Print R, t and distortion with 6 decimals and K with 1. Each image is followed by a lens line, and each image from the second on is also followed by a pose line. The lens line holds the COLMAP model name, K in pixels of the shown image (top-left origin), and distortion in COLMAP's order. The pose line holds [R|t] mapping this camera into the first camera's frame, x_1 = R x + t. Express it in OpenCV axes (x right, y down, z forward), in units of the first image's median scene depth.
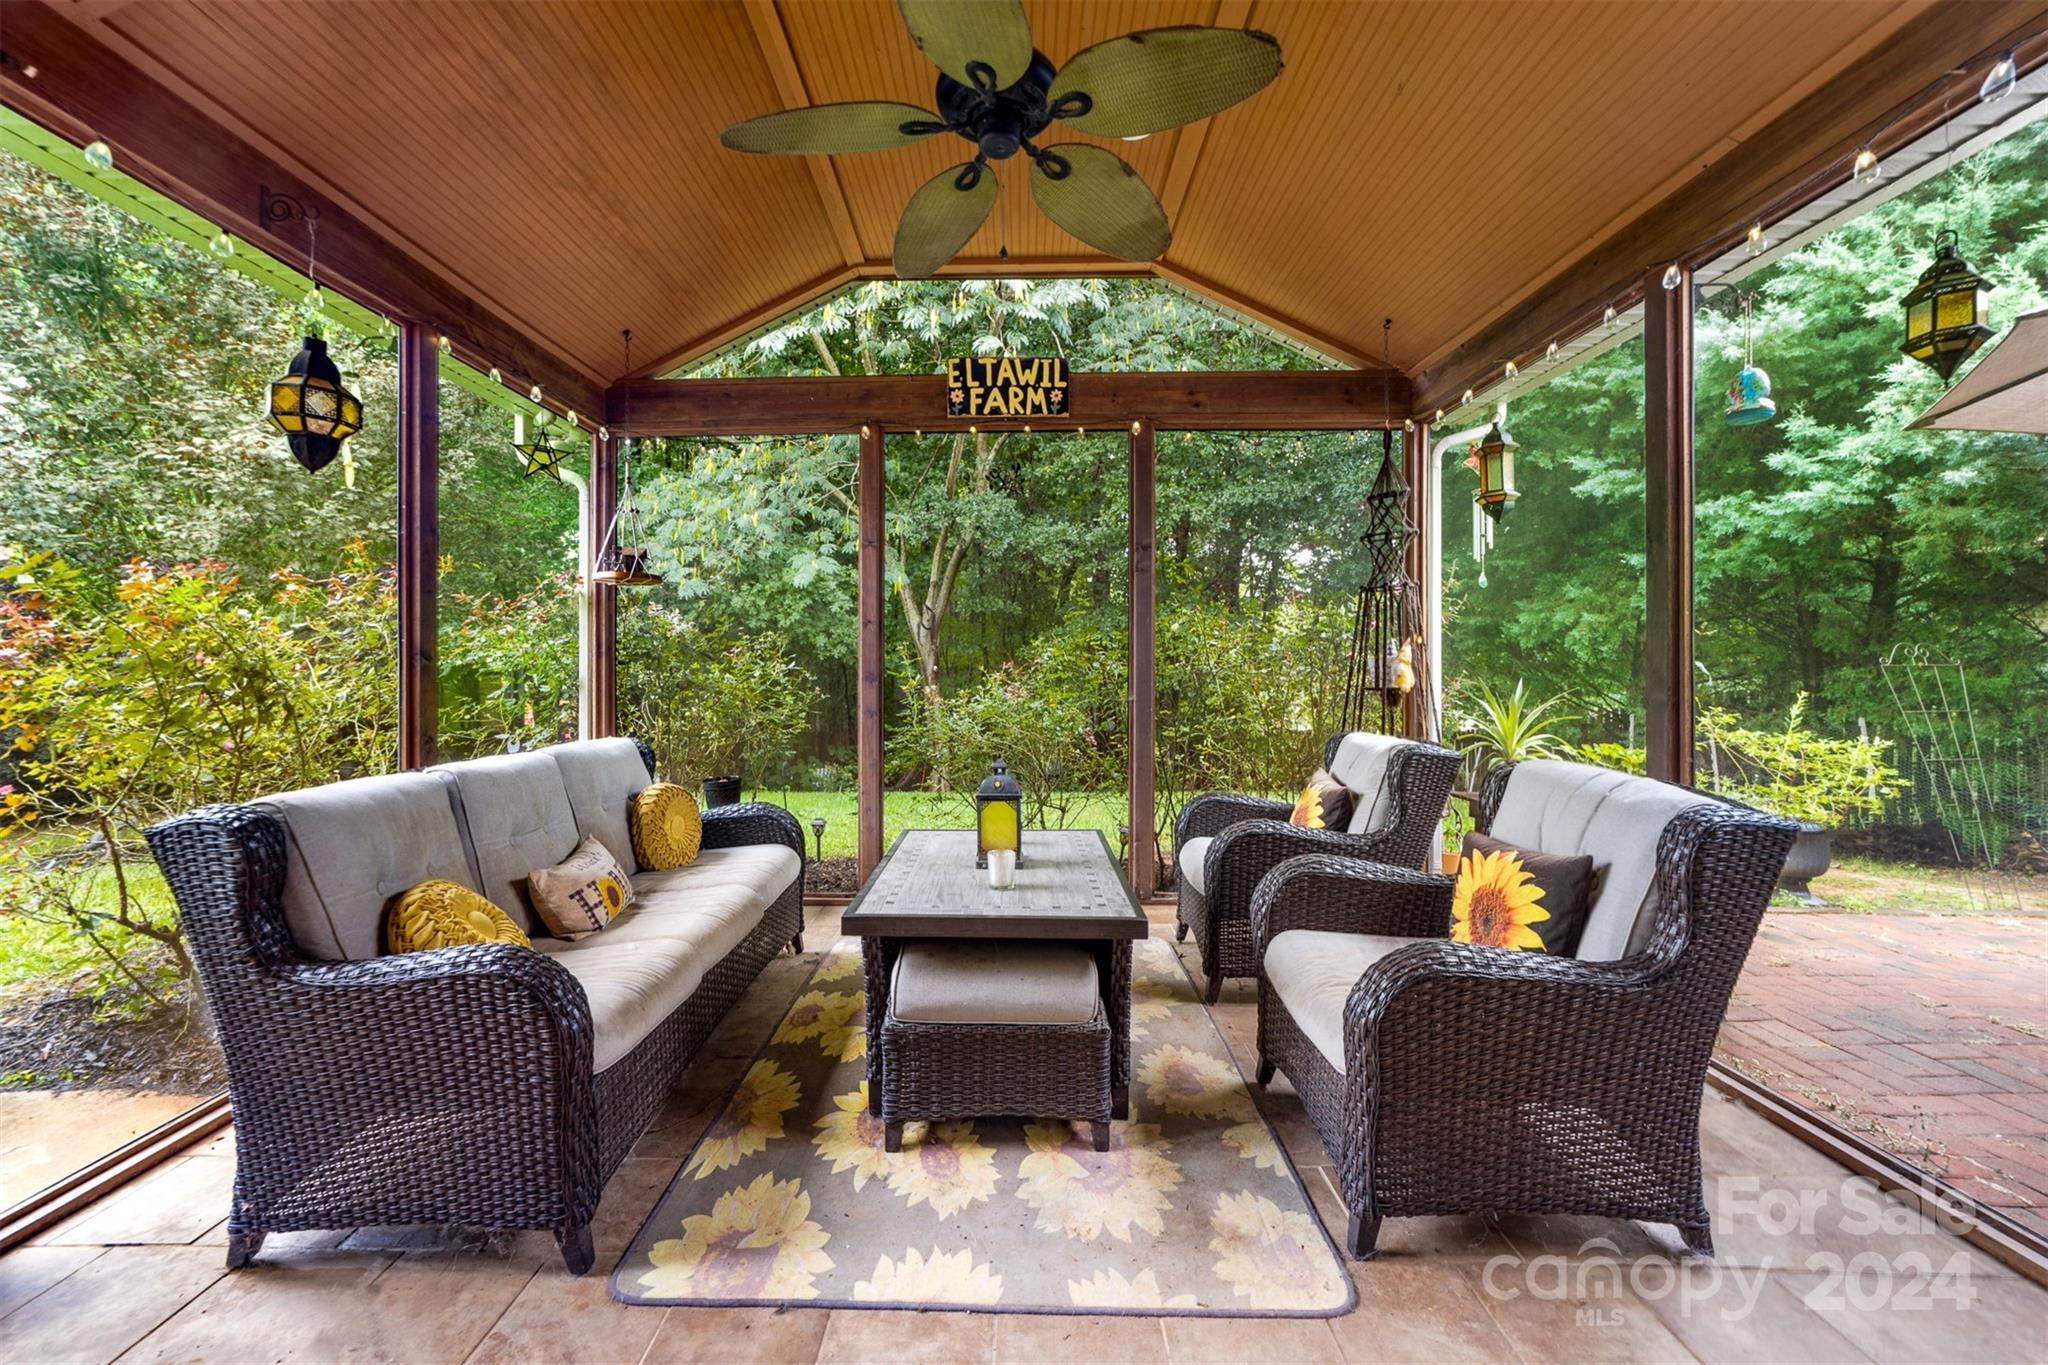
lens RADIAL K [[824.5, 0, 1021.3], [0, 824.5, 668.8], [0, 0, 1]] dist [-0.005056, 0.000417]
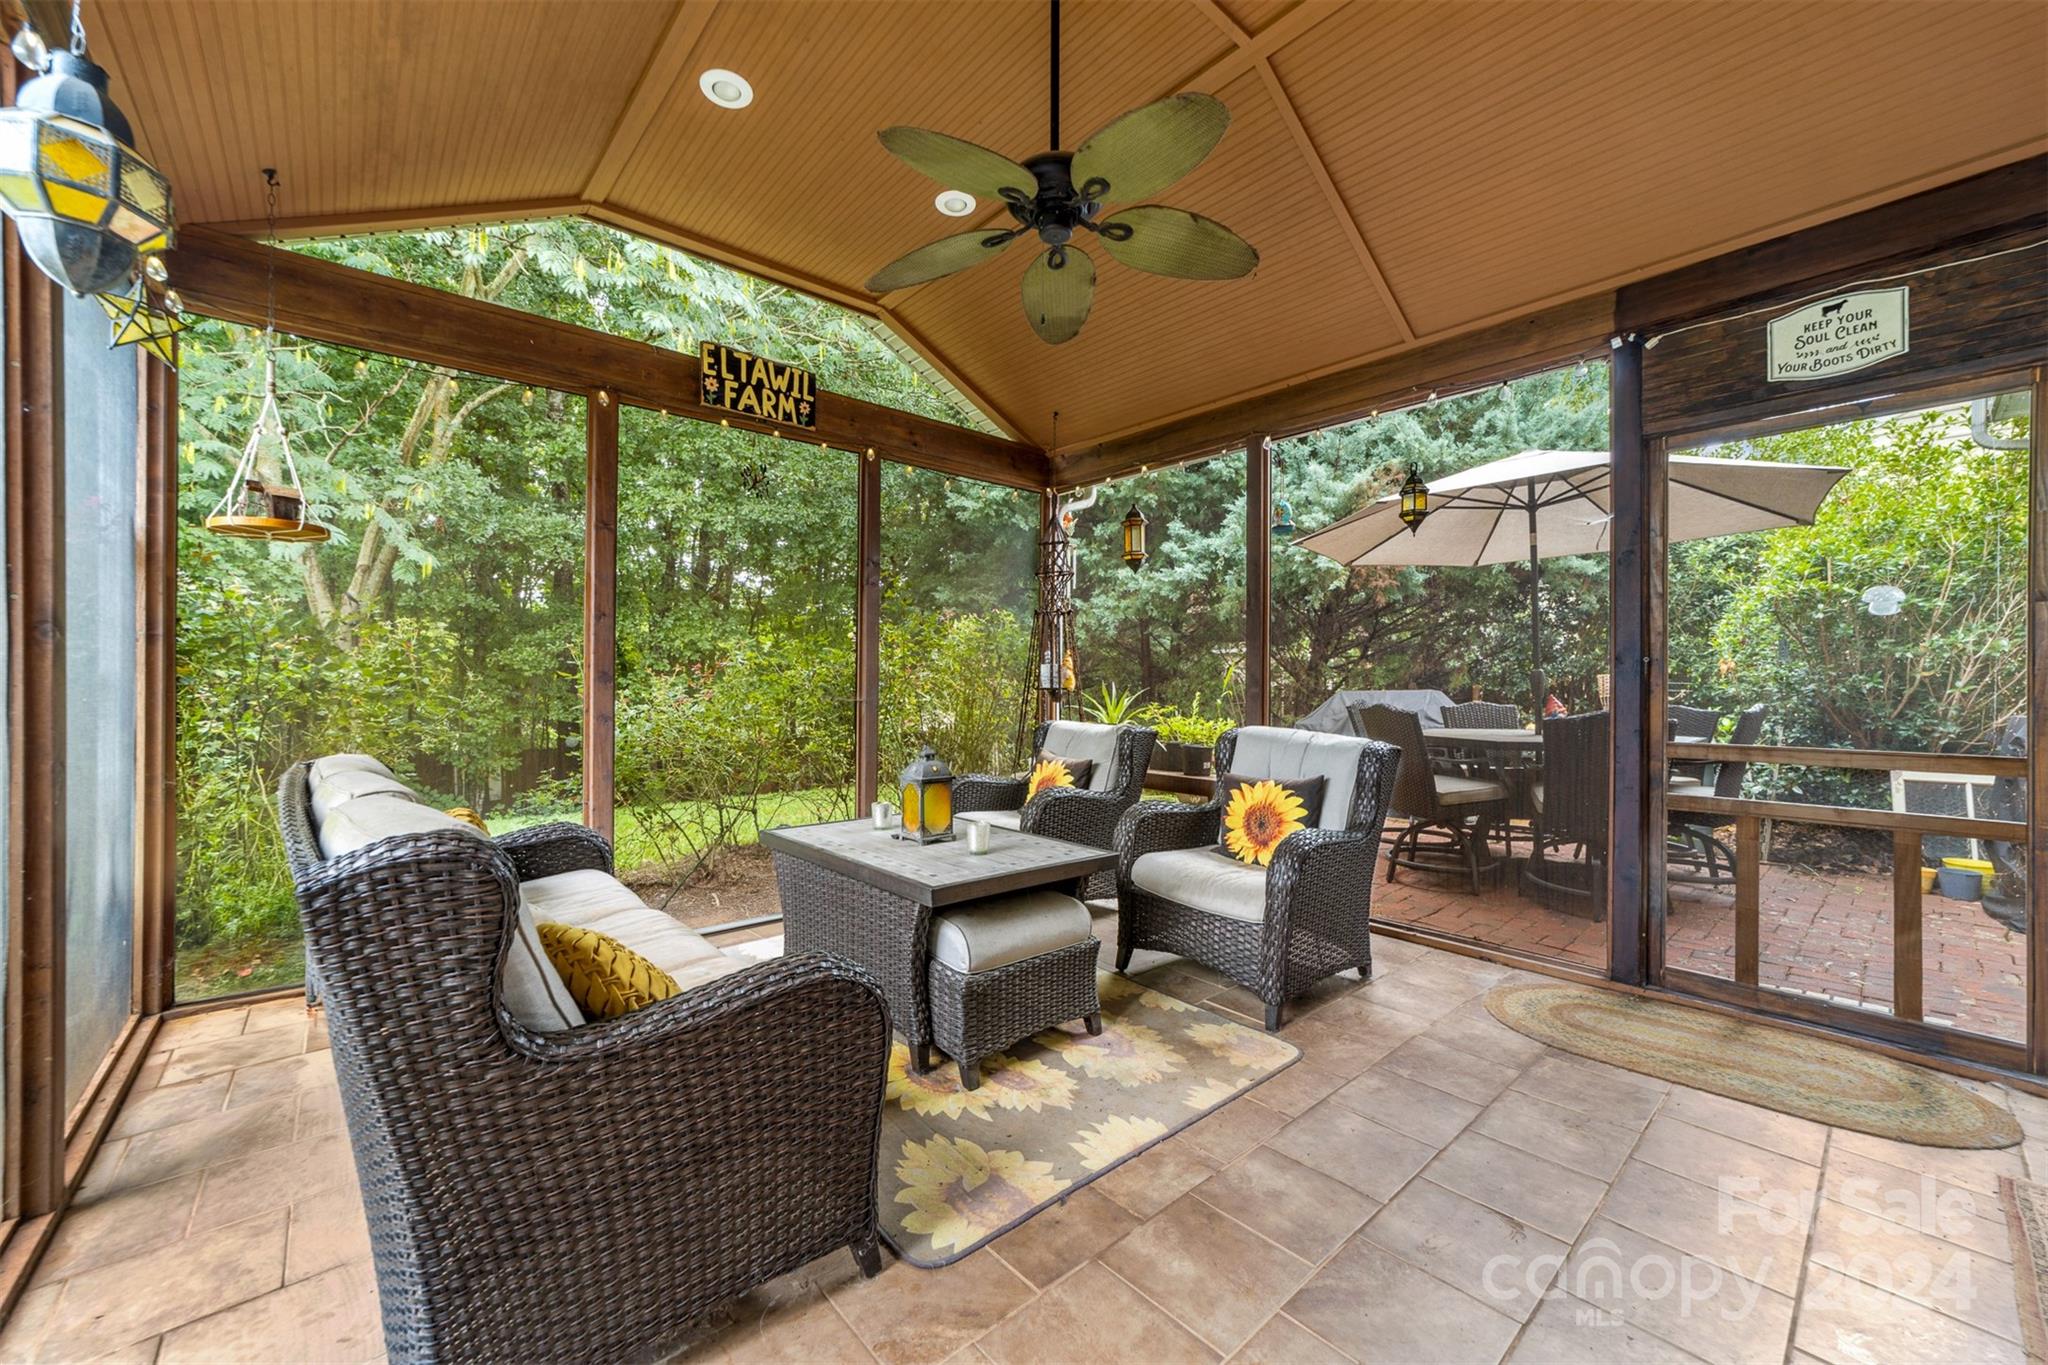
lens RADIAL K [[784.0, 0, 1022.5], [0, 784.0, 690.4], [0, 0, 1]] dist [0.007100, -0.001685]
pose [[0.744642, -0.003278, 0.667456, -0.417482], [-0.004115, 0.999946, 0.009502, 0.013561], [-0.667452, -0.009822, 0.744588, 0.078455]]
